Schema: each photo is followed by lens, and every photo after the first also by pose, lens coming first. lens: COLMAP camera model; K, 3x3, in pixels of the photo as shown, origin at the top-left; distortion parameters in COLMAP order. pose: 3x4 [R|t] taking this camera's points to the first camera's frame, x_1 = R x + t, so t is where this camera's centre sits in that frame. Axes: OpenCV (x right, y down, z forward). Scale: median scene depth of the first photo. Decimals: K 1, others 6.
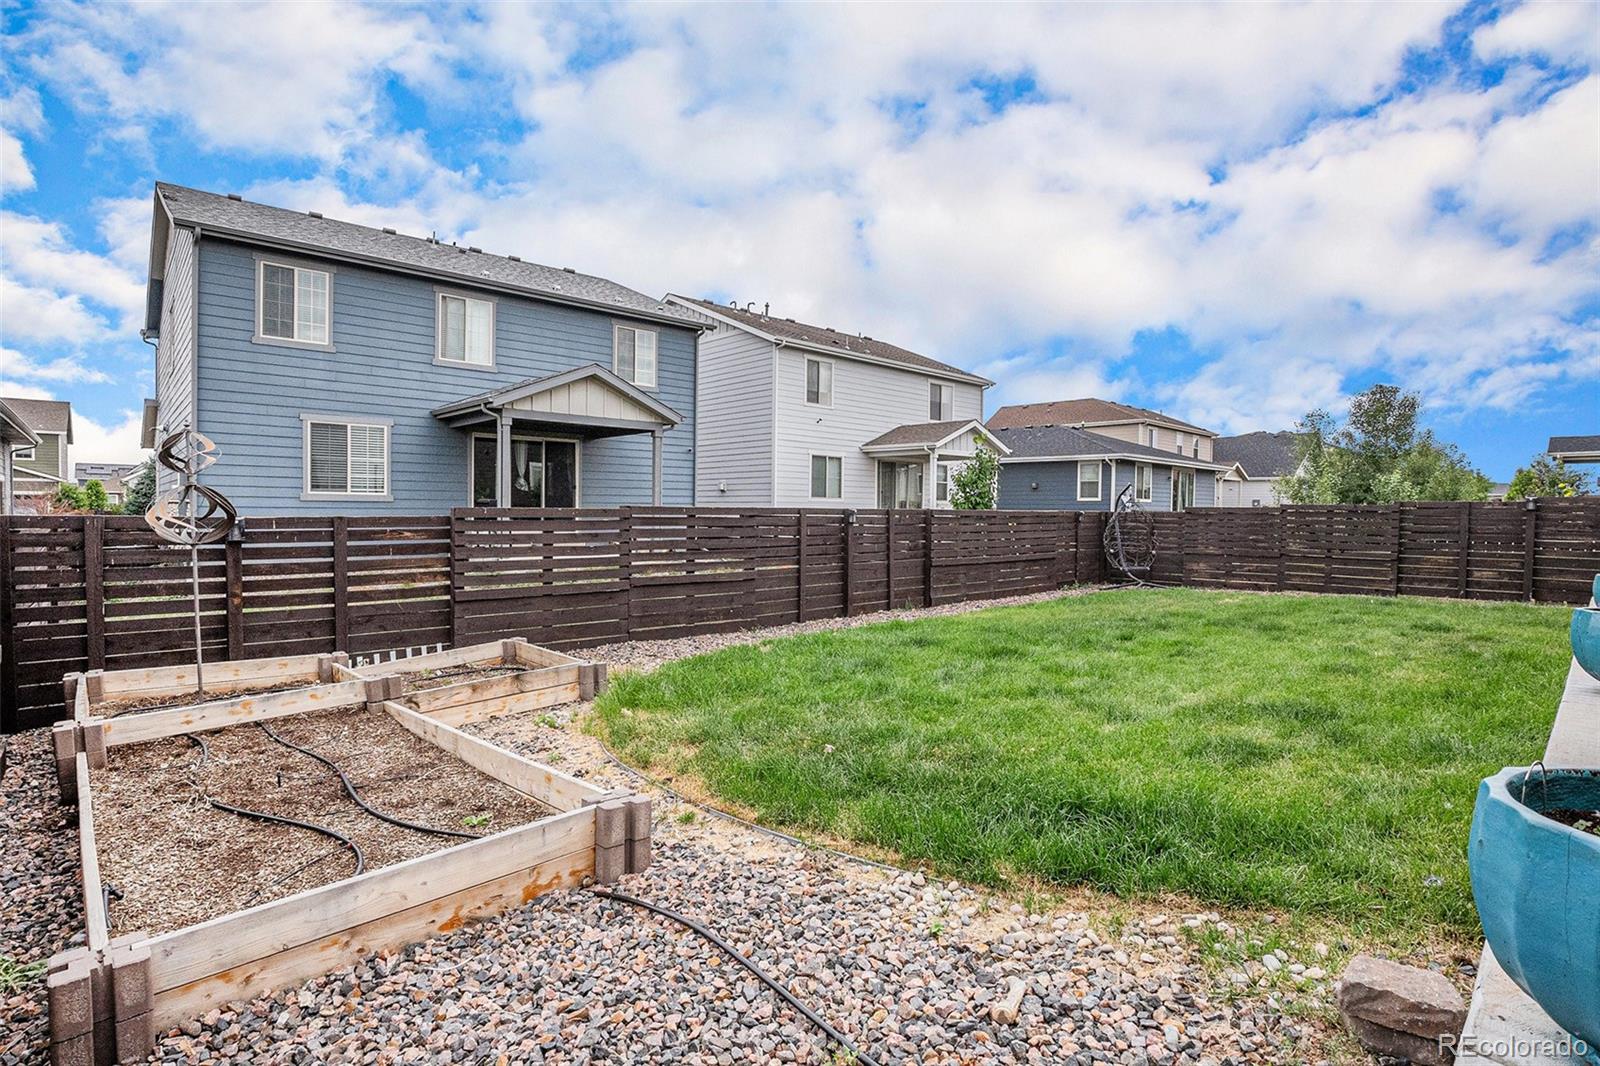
lens RADIAL K [[774.8, 0, 802.4], [0, 774.8, 513.7], [0, 0, 1]] dist [-0.031104, 0.000494]
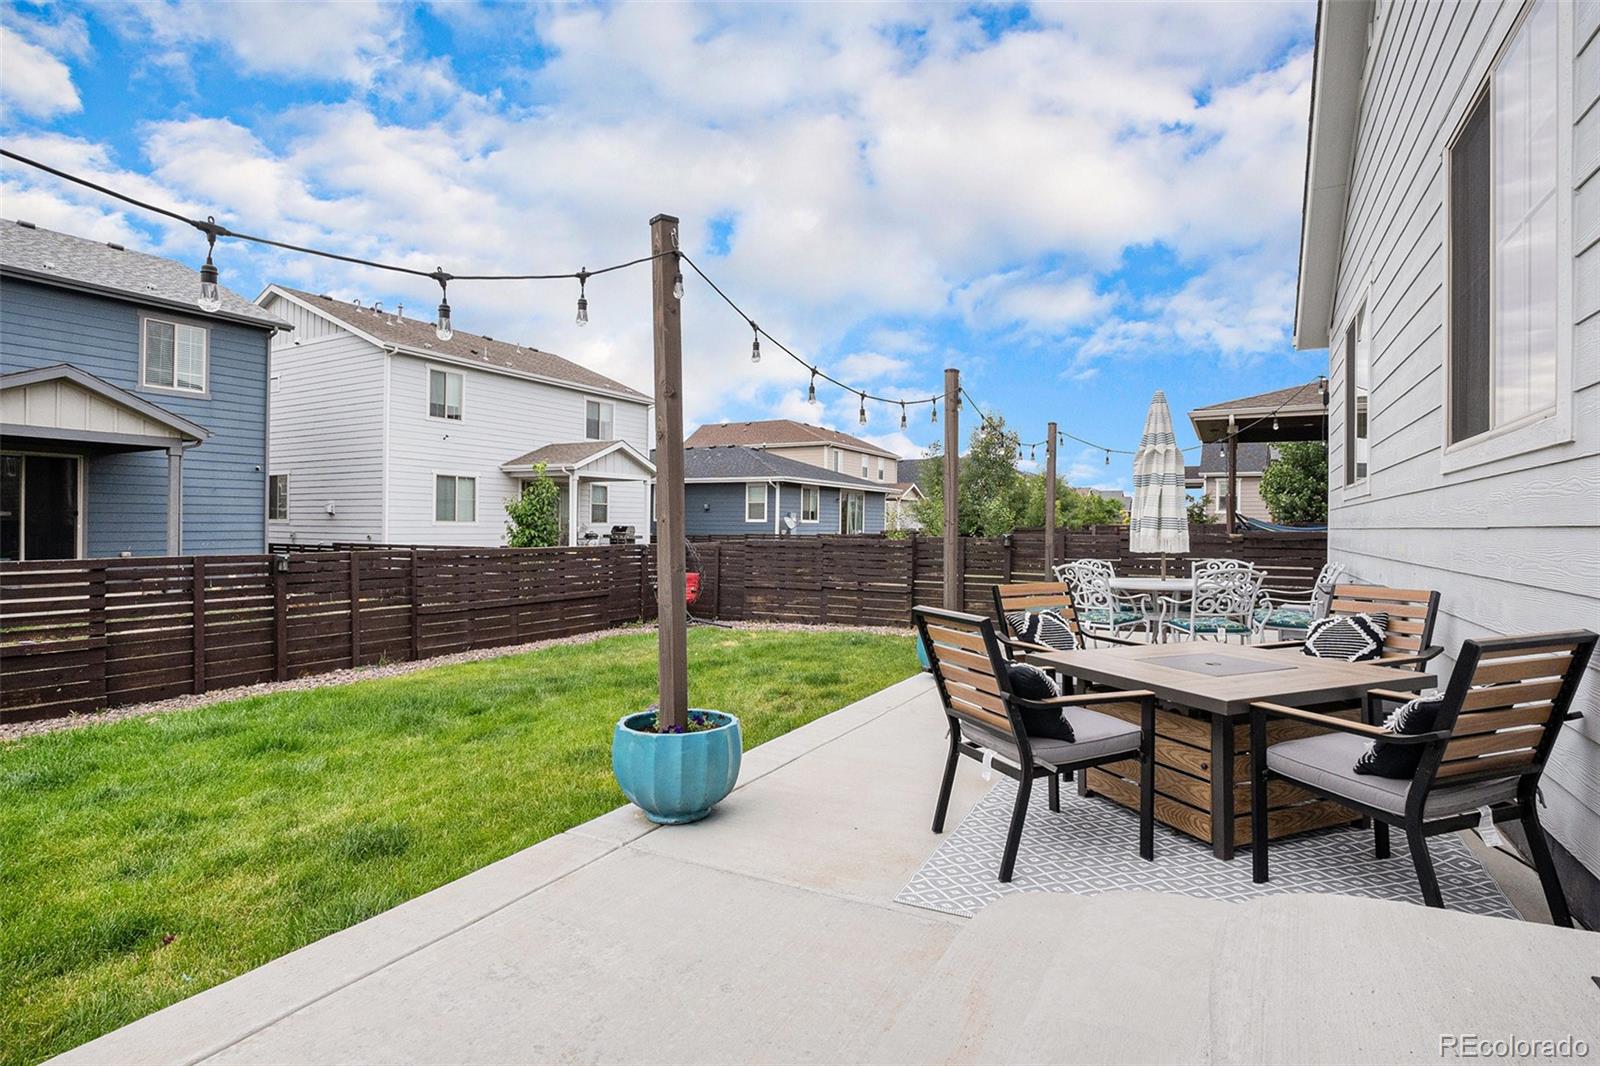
lens RADIAL K [[774.8, 0, 802.4], [0, 774.8, 513.7], [0, 0, 1]] dist [-0.031104, 0.000494]
pose [[0.955292, 0.001009, 0.295661, 0.156339], [0.003475, 0.999887, -0.014641, -0.015671], [-0.295642, 0.015013, 0.955181, 0.014067]]
